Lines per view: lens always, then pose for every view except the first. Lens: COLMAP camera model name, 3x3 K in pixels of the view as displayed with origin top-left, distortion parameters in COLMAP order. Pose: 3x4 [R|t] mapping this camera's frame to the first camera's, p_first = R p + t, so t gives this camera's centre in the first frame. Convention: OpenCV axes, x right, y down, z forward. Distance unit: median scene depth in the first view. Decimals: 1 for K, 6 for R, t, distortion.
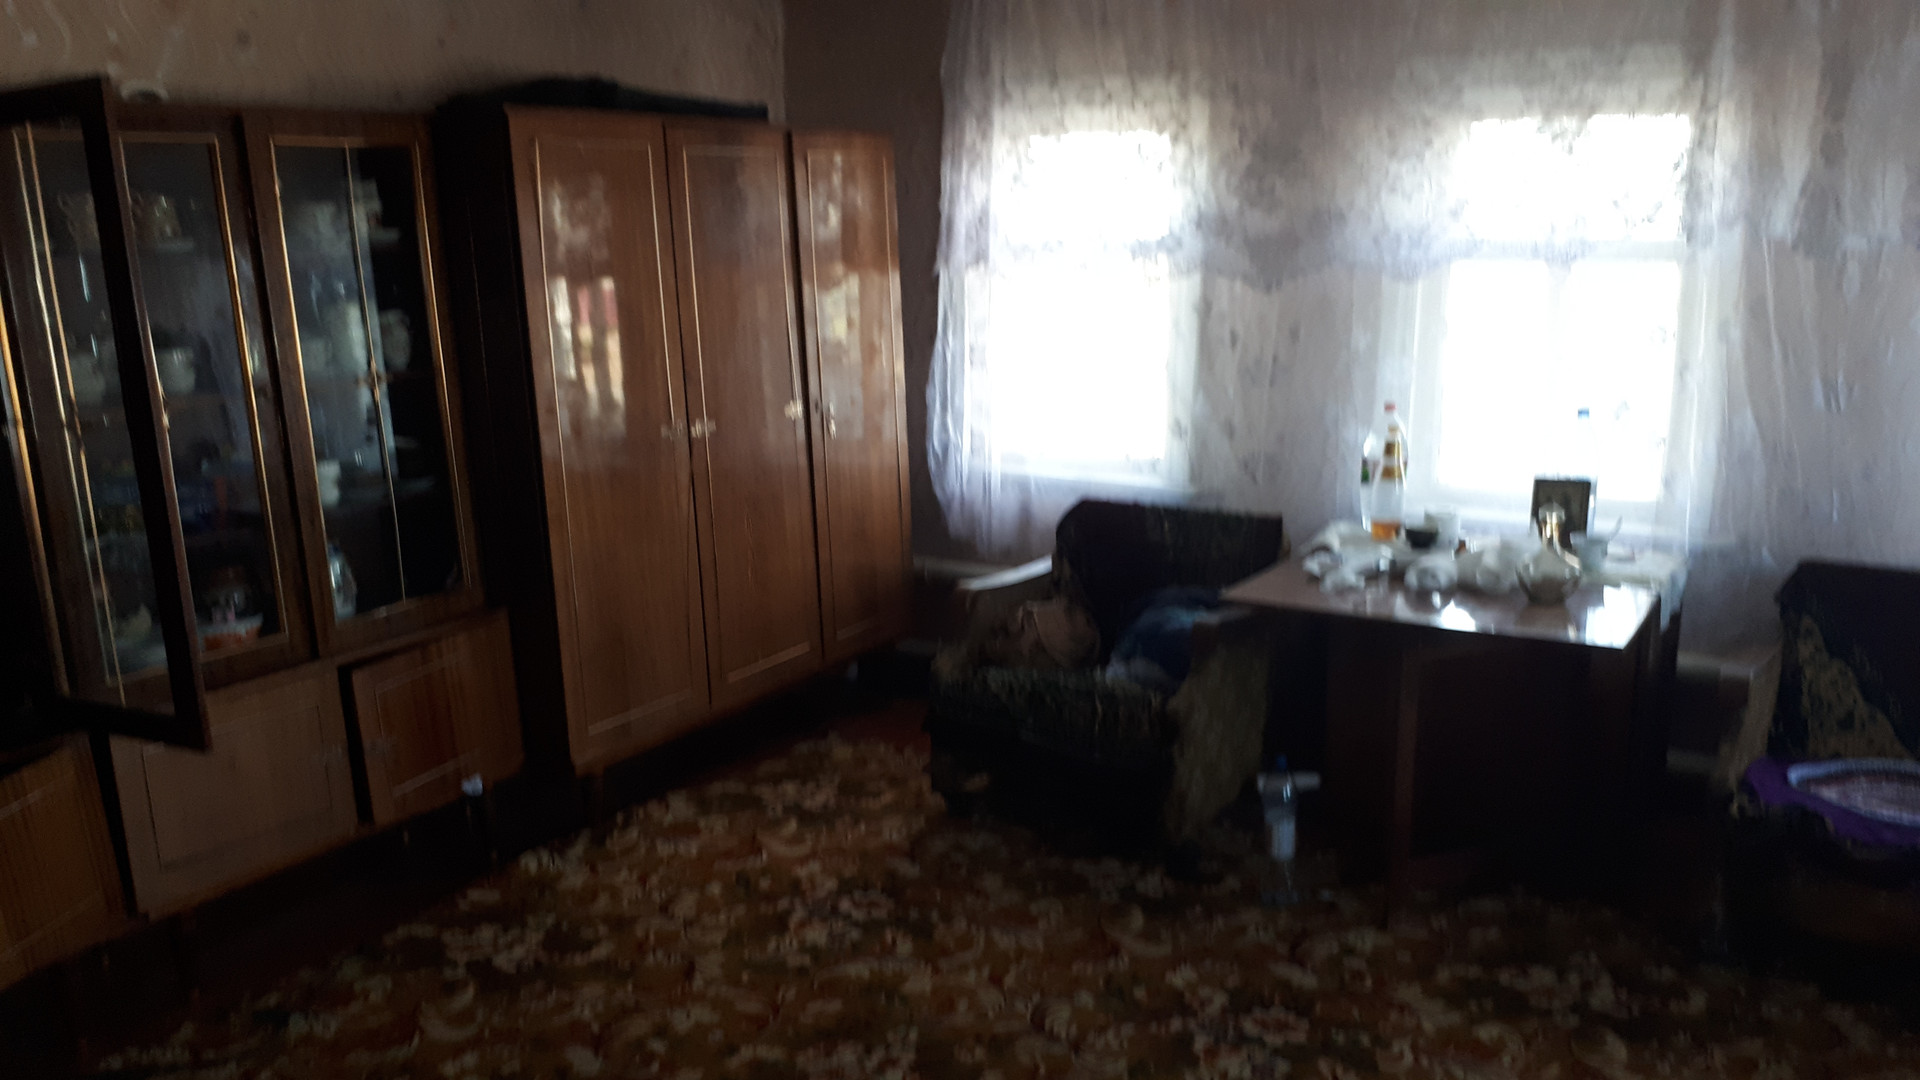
lens RADIAL K [[1537.5, 0, 956.3], [0, 1537.5, 541.4], [0, 0, 1]] dist [0.035095, 0.009508]
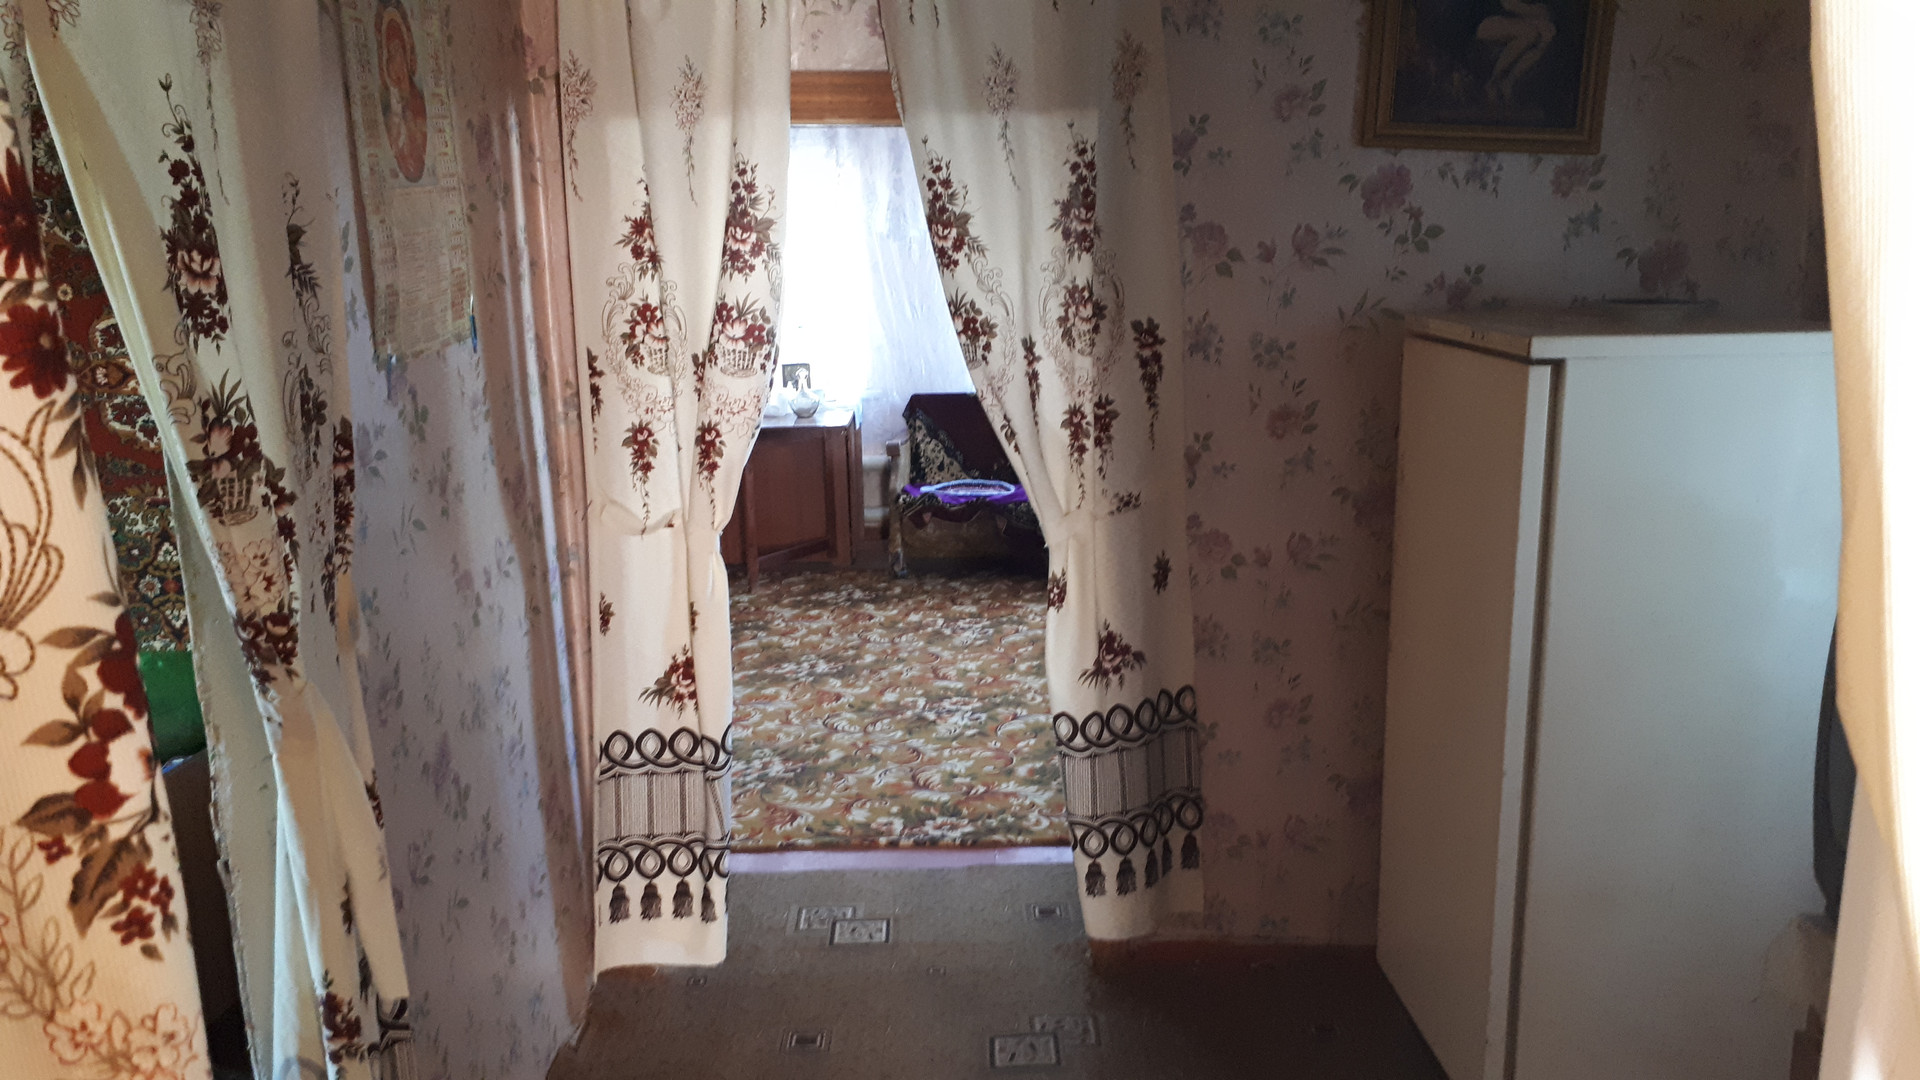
lens RADIAL K [[1537.5, 0, 957.8], [0, 1537.5, 543.9], [0, 0, 1]] dist [0.035095, 0.009508]
pose [[0.850792, -0.119572, 0.511718, -0.448461], [0.129478, 0.991447, 0.016396, 0.184787], [-0.509302, 0.052307, 0.858997, -0.728694]]
